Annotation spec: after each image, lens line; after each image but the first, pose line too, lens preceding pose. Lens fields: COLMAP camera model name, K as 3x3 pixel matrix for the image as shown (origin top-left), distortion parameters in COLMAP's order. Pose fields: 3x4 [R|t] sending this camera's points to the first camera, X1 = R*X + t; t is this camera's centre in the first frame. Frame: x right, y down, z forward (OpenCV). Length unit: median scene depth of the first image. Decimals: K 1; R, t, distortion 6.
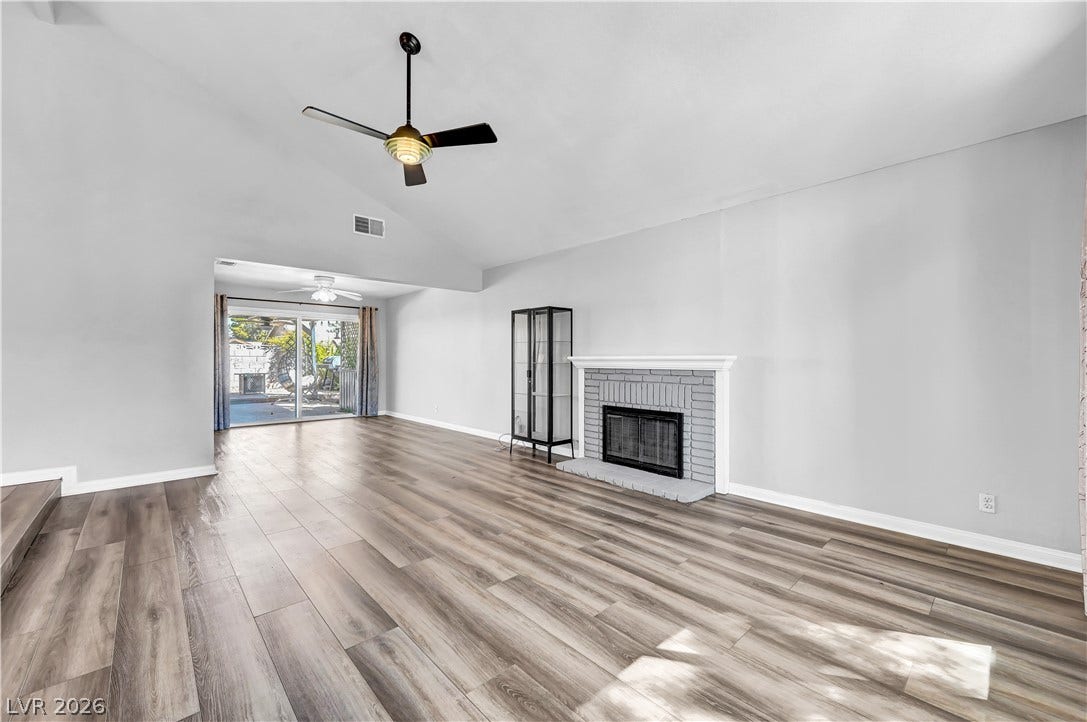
lens RADIAL K [[432.5, 0, 541.9], [0, 432.5, 371.7], [0, 0, 1]] dist [0.000450, 0.000074]
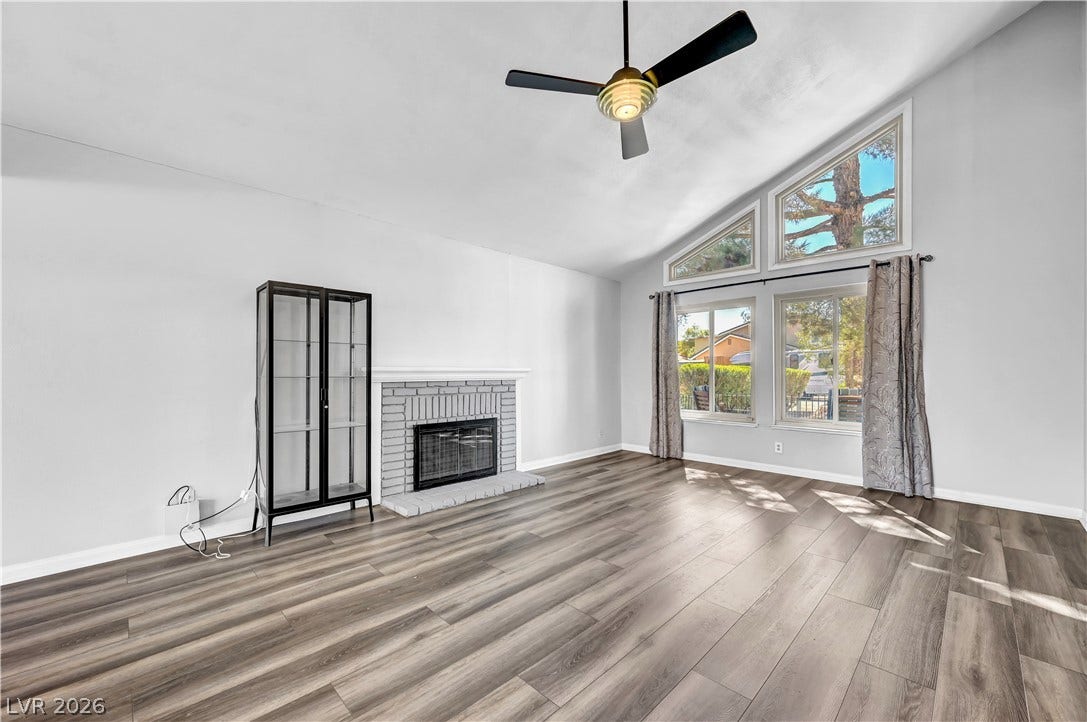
lens RADIAL K [[429.8, 0, 547.4], [0, 429.8, 363.5], [0, 0, 1]] dist [0.000769, 0.000182]
pose [[-0.042602, 0.019710, 0.998898, -0.805603], [0.027991, 0.999436, -0.018527, -0.022904], [-0.998700, 0.027171, -0.043129, 0.873548]]
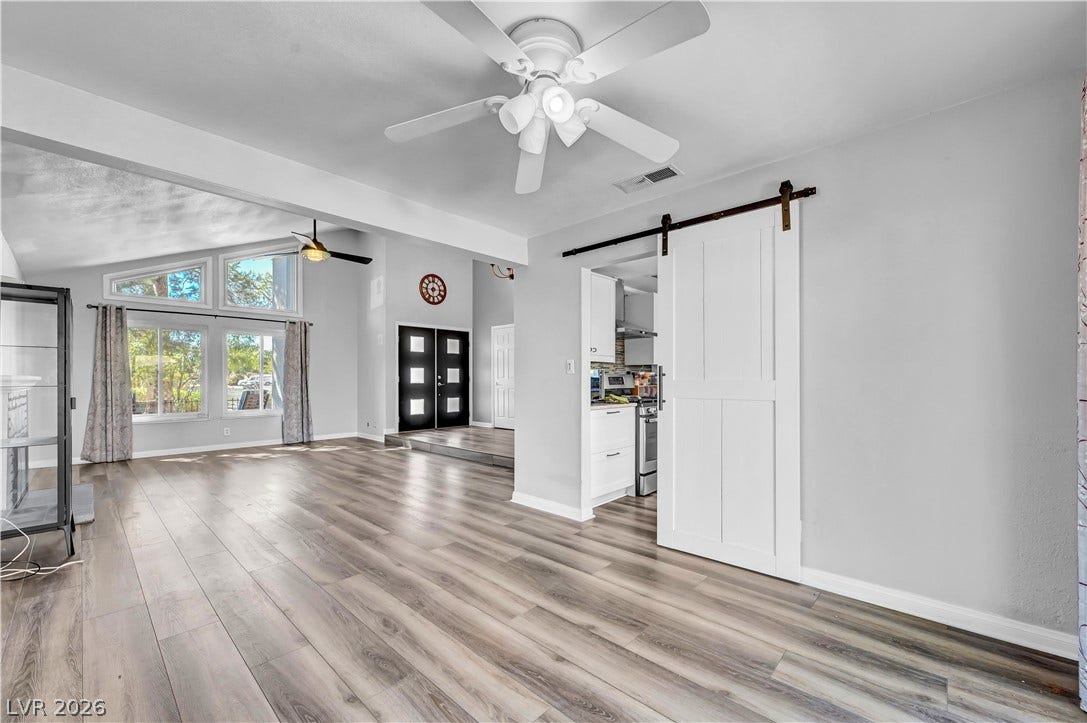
lens RADIAL K [[432.5, 0, 541.9], [0, 432.5, 372.2], [0, 0, 1]] dist [0.000450, 0.000074]
pose [[-0.996940, 0.002795, -0.078115, -0.787208], [0.001699, 0.999899, 0.014099, -0.058490], [0.078147, 0.013923, -0.996845, 2.042700]]
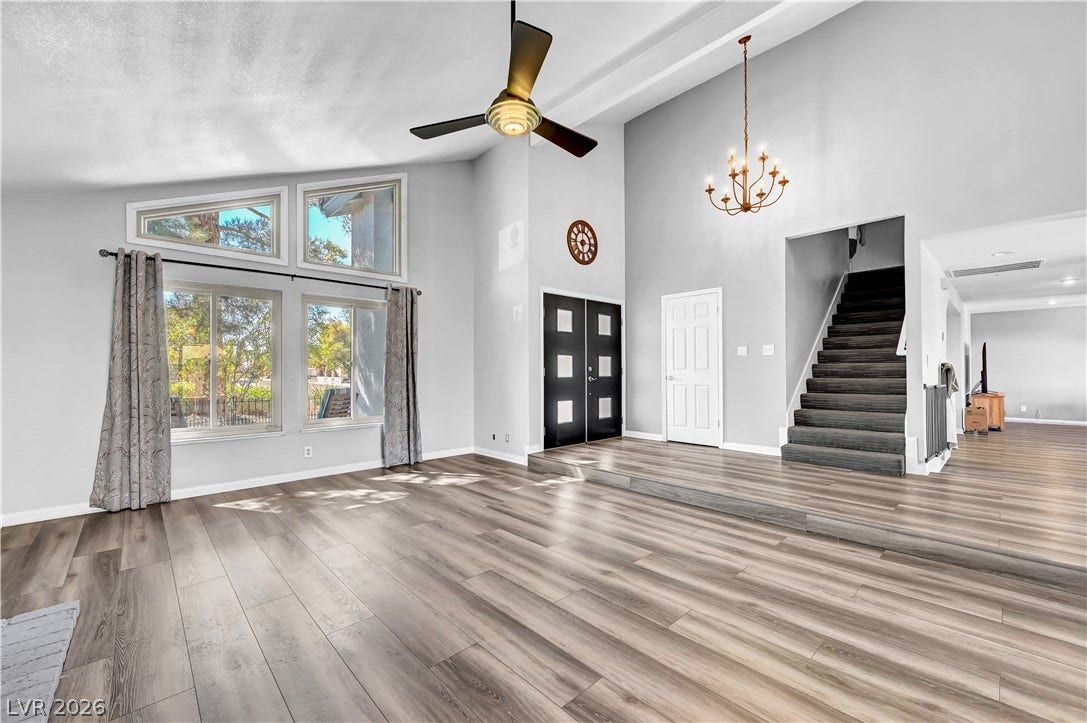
lens RADIAL K [[435.9, 0, 543.5], [0, 435.9, 361.5], [0, 0, 1]] dist [0.001658, 0.000167]
pose [[-0.999925, 0.006689, -0.010251, -0.266825], [0.006616, 0.999953, 0.007130, -0.041079], [0.010298, 0.007062, -0.999922, 1.366096]]
